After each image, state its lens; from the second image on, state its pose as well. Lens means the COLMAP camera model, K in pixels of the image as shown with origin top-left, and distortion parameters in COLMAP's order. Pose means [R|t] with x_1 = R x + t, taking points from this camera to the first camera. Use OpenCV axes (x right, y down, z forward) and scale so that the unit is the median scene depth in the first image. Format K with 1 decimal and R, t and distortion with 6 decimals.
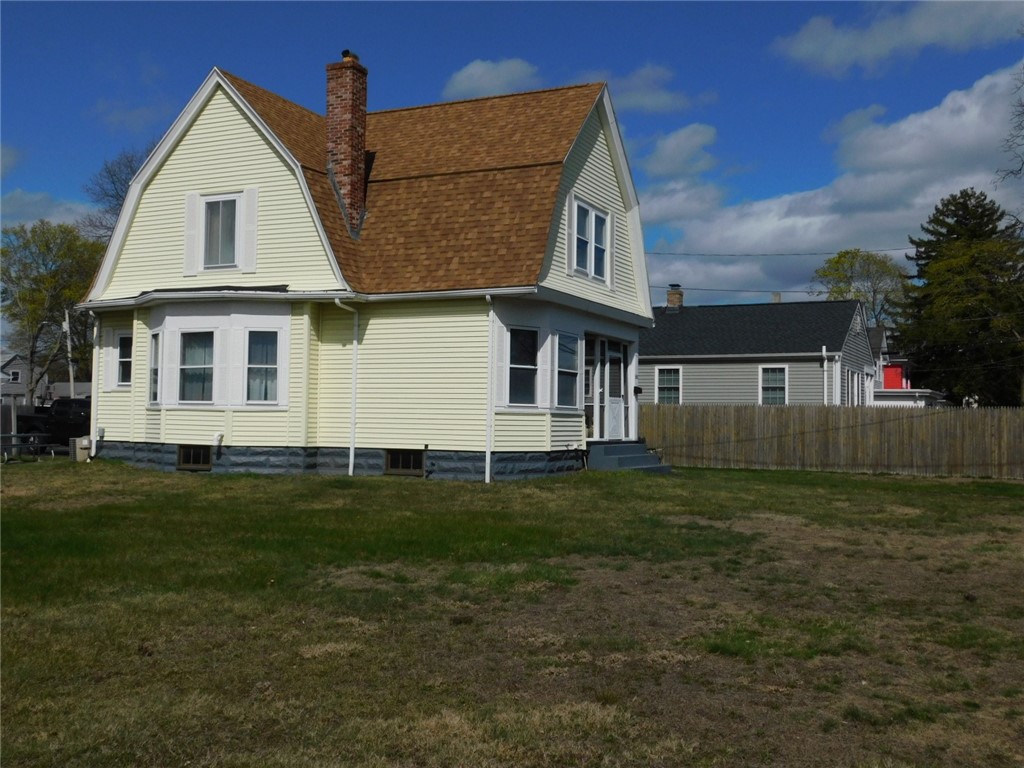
lens RADIAL K [[1076.0, 0, 511.5], [0, 1076.0, 382.2], [0, 0, 1]] dist [-0.002296, 0.000000]
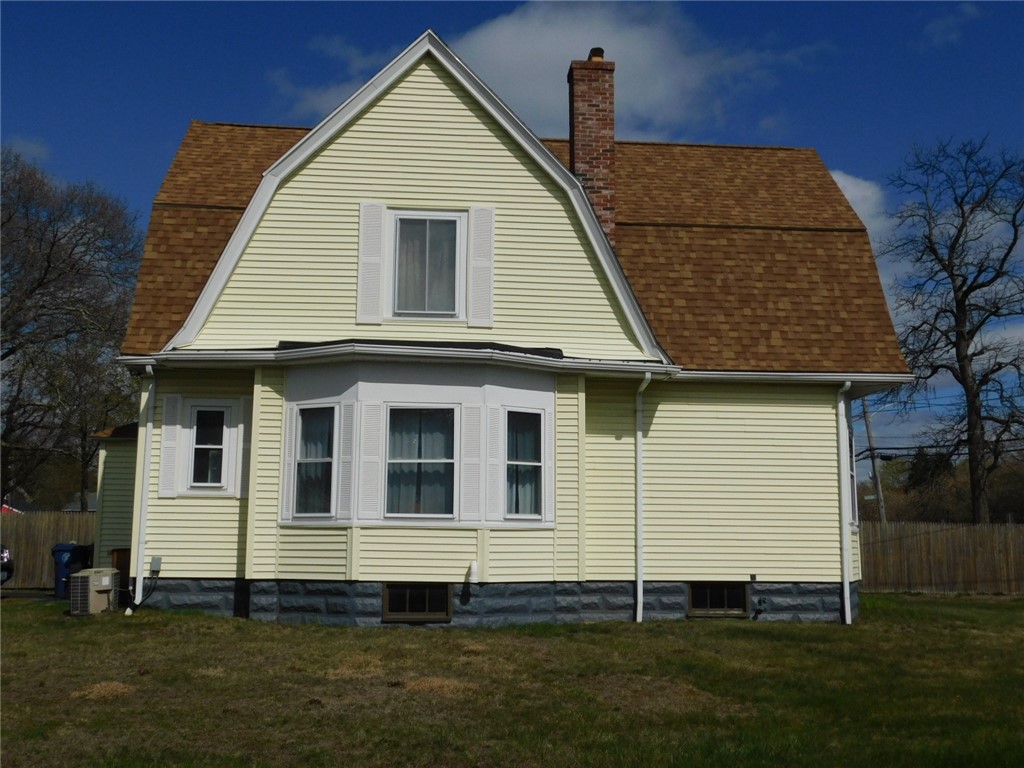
lens RADIAL K [[1076.0, 0, 511.8], [0, 1076.0, 383.4], [0, 0, 1]] dist [-0.002296, 0.000000]
pose [[0.866127, 0.065919, 0.495459, -0.570582], [-0.014048, 0.994084, -0.107701, 0.008284], [-0.499627, 0.086323, 0.861929, 0.402524]]
